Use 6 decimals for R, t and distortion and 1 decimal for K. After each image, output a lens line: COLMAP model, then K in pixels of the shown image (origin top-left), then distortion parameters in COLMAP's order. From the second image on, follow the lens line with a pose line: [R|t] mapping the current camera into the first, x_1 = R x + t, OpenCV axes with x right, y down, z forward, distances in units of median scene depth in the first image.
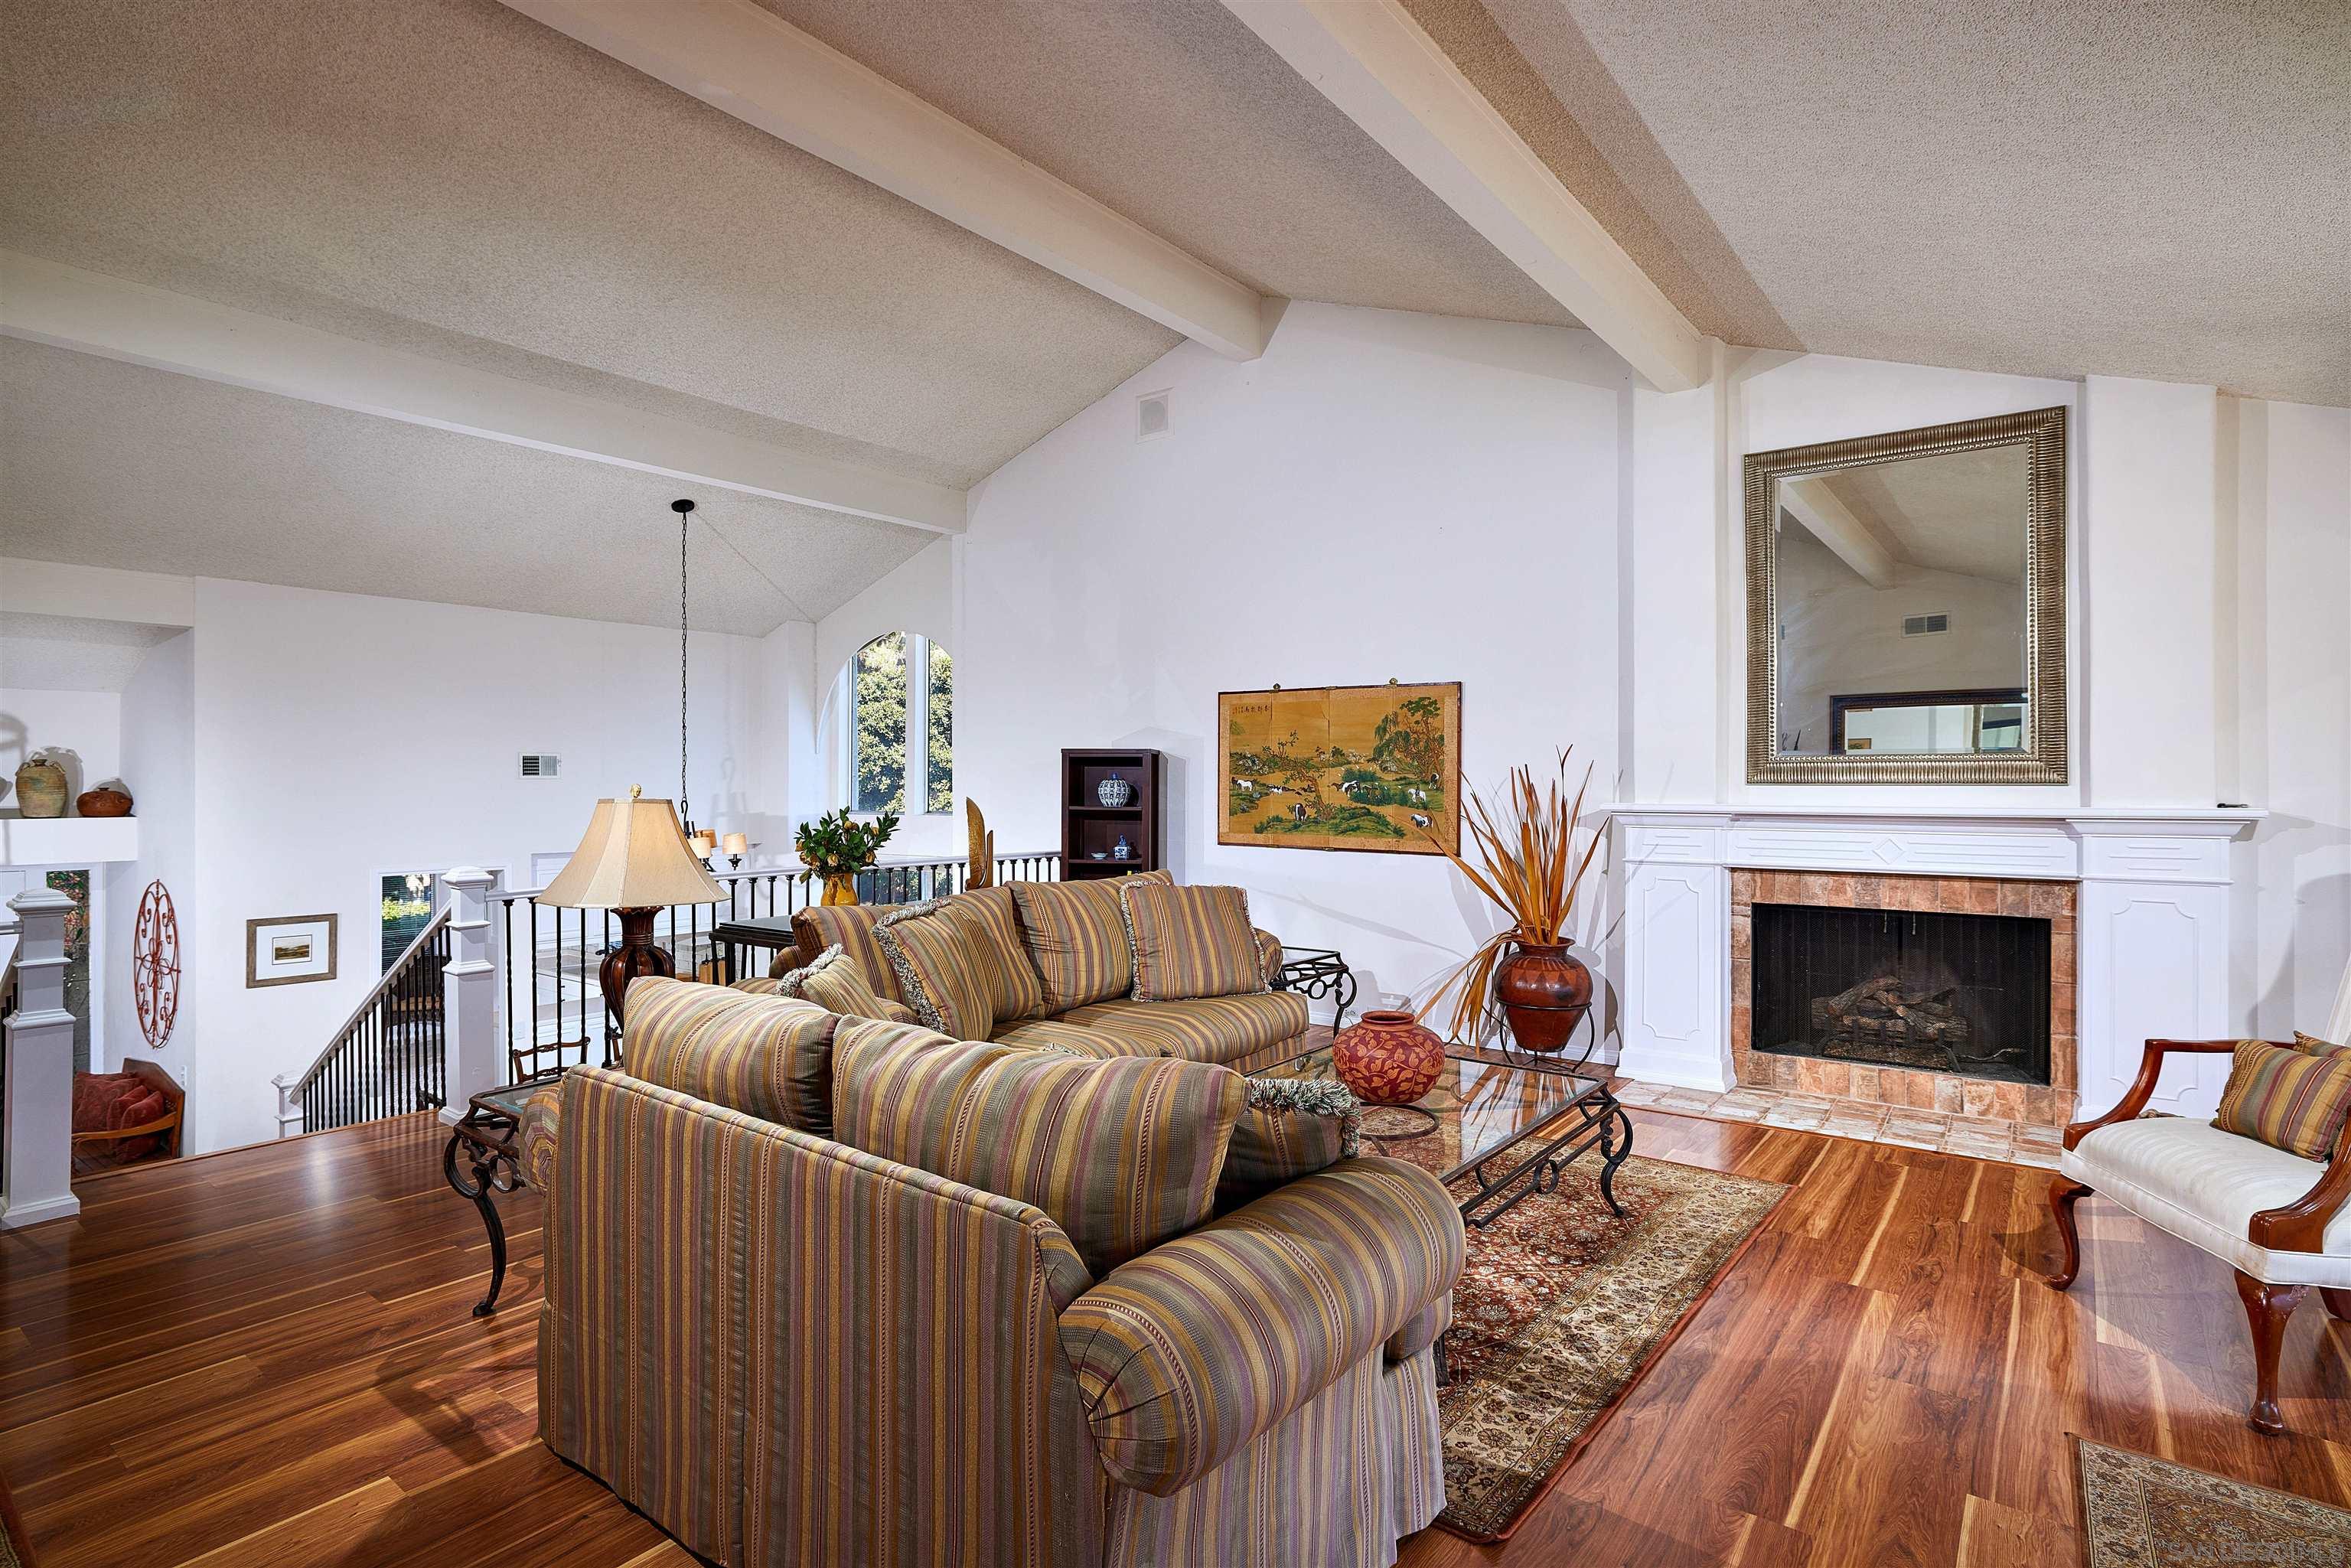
lens RADIAL K [[1219.0, 0, 1178.0], [0, 1219.0, 778.2], [0, 0, 1]] dist [-0.001608, -0.000081]
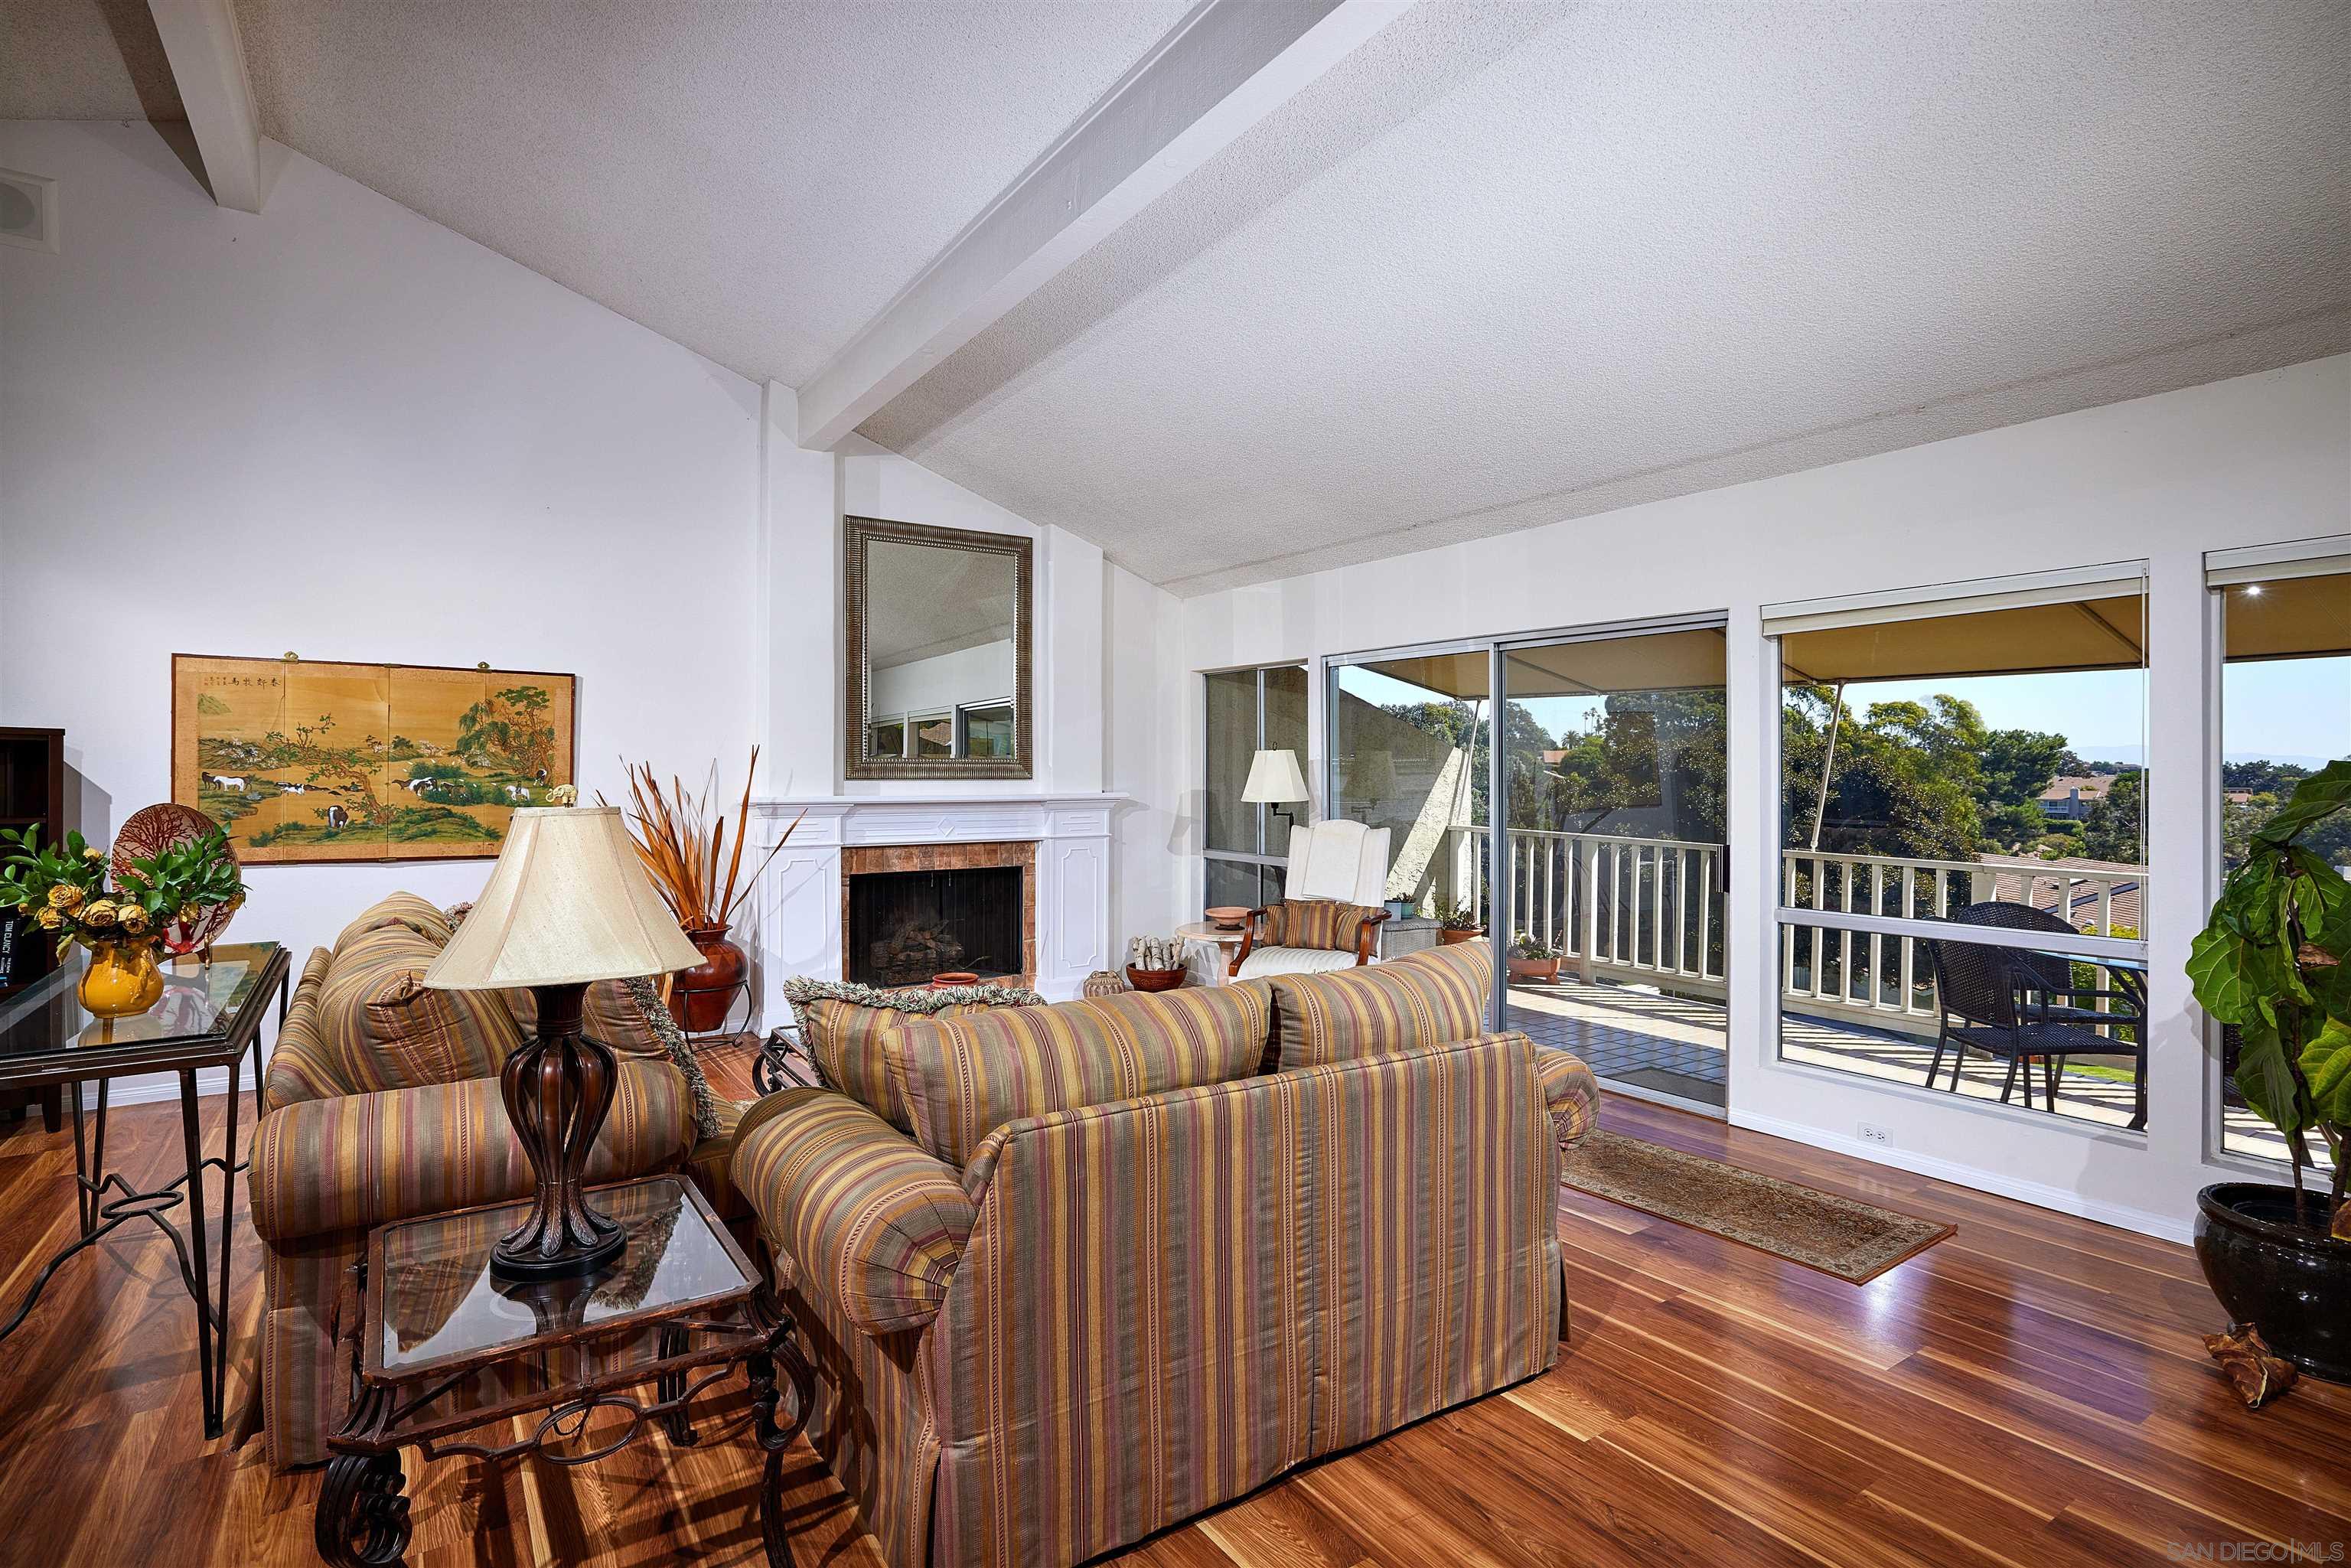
lens RADIAL K [[1144.5, 0, 1174.8], [0, 1144.5, 788.9], [0, 0, 1]] dist [-0.002407, -0.000179]
pose [[0.335454, -0.006817, 0.942032, -0.442183], [0.000214, 0.999974, 0.007160, 0.004752], [-0.942057, -0.002201, 0.335447, 0.242673]]
